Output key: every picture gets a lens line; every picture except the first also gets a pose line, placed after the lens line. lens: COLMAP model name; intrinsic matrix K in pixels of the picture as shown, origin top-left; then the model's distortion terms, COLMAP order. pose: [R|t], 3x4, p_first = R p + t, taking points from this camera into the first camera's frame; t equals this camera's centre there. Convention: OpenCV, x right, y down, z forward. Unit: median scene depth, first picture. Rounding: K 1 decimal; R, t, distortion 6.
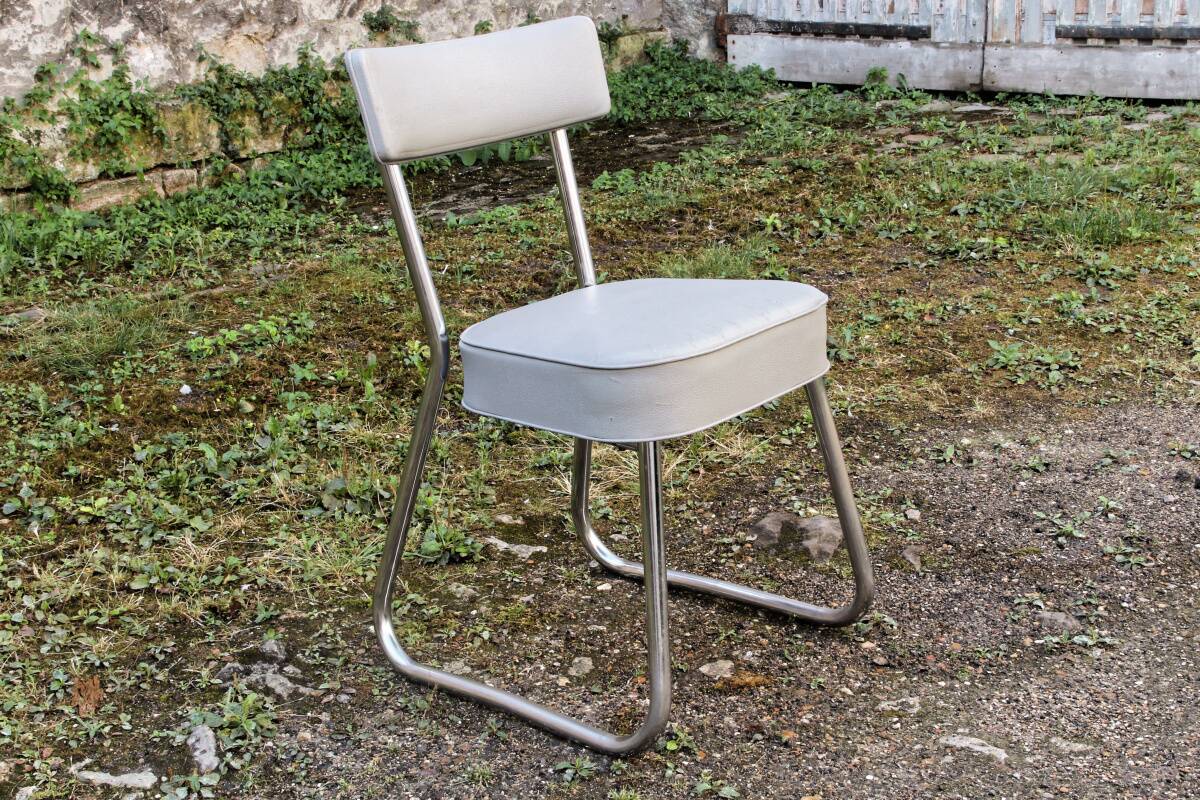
lens RADIAL K [[1780.1, 0, 600.0], [0, 1780.1, 400.0], [0, 0, 1]] dist [0.006549, 0.054308]
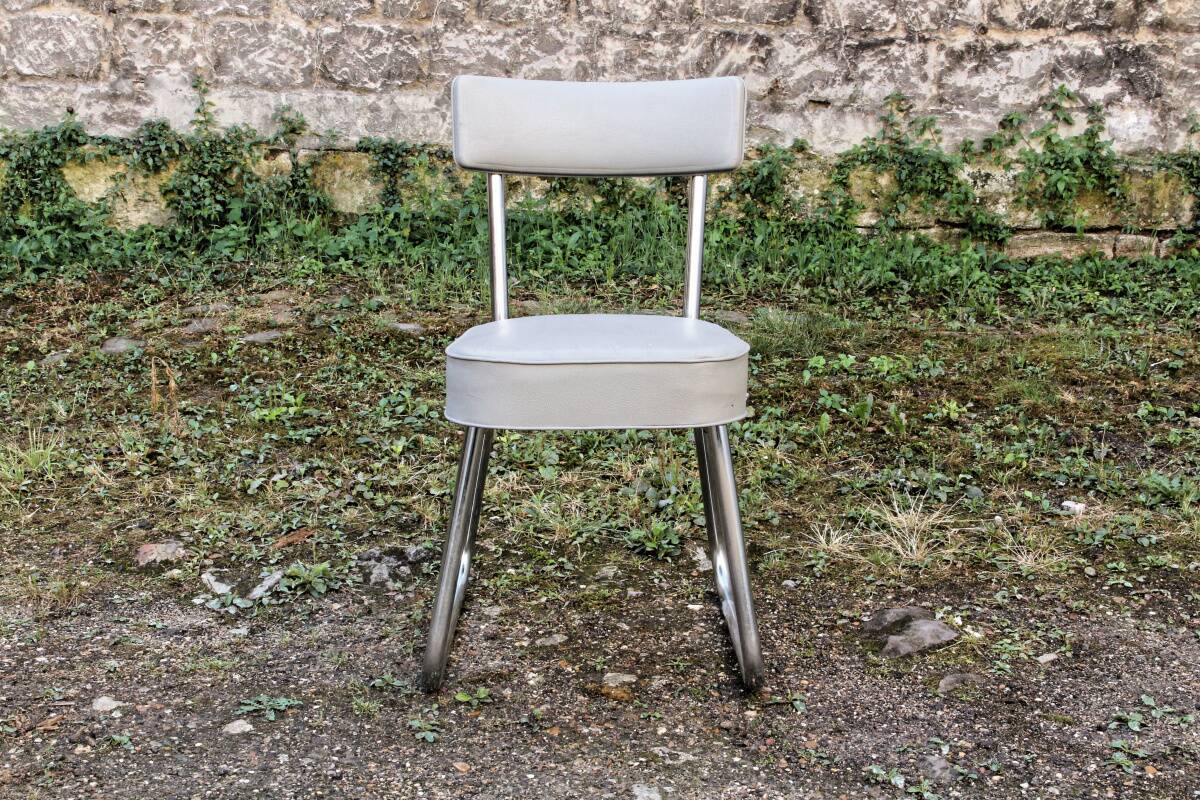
lens RADIAL K [[1886.8, 0, 600.0], [0, 1886.8, 400.0], [0, 0, 1]] dist [-0.014570, 0.100946]
pose [[0.661636, 0.225607, -0.715080, 0.359386], [-0.256567, 0.964214, 0.066817, -0.036431], [0.704564, 0.139257, 0.695842, 0.074568]]
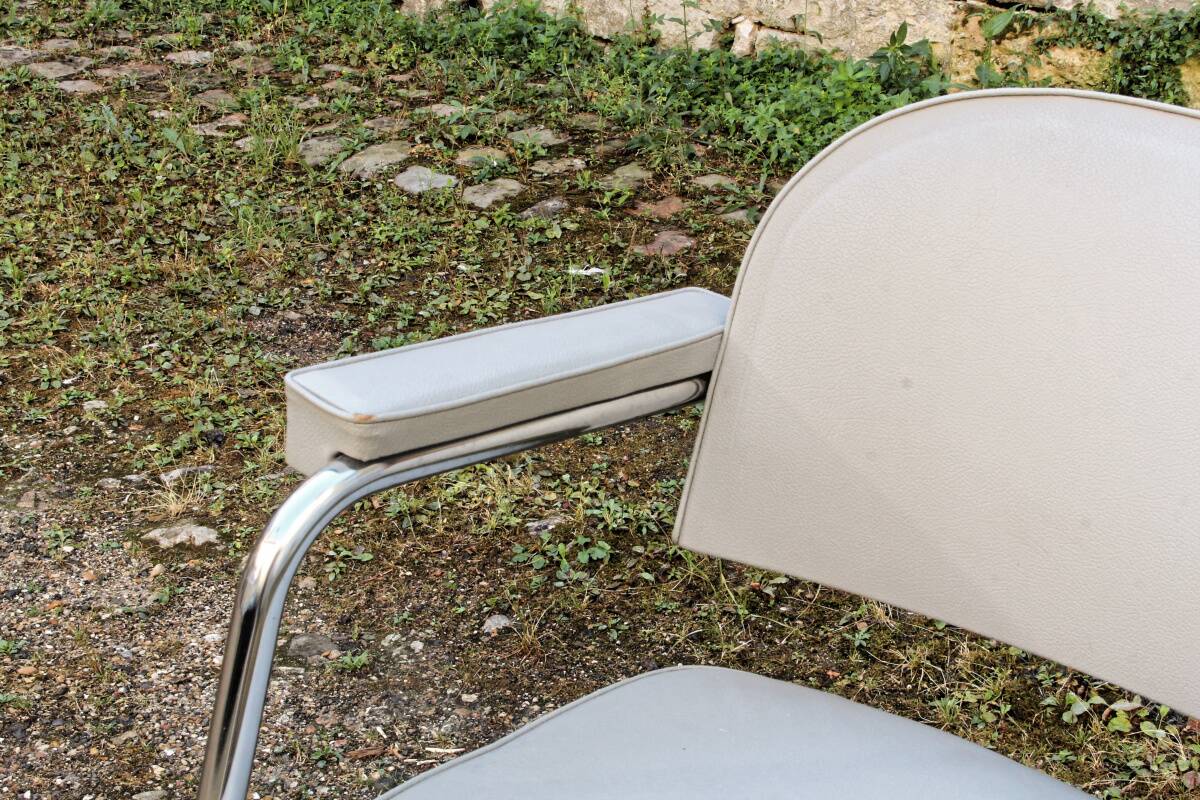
lens RADIAL K [[1760.5, 0, 583.6], [0, 1760.5, 400.2], [0, 0, 1]] dist [0.001160, 0.071766]
pose [[-0.001912, 0.401361, -0.915918, 0.136532], [-0.326381, 0.865512, 0.379954, -0.095921], [0.945236, 0.299664, 0.129342, 0.280454]]
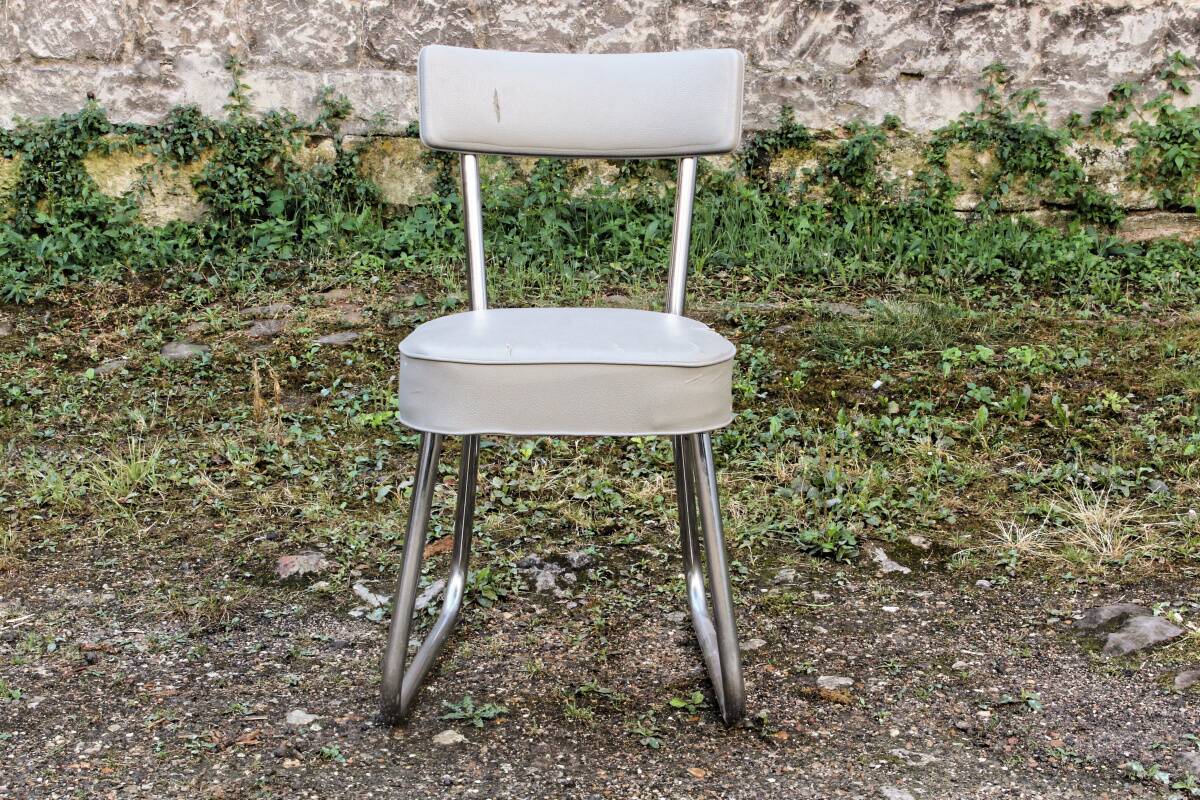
lens RADIAL K [[2132.0, 0, 600.0], [0, 2132.0, 400.0], [0, 0, 1]] dist [0.024727, 0.083821]
pose [[0.676877, 0.206574, -0.706515, 0.344593], [-0.240089, 0.969282, 0.053386, -0.016175], [0.695841, 0.133491, 0.705681, 0.011567]]
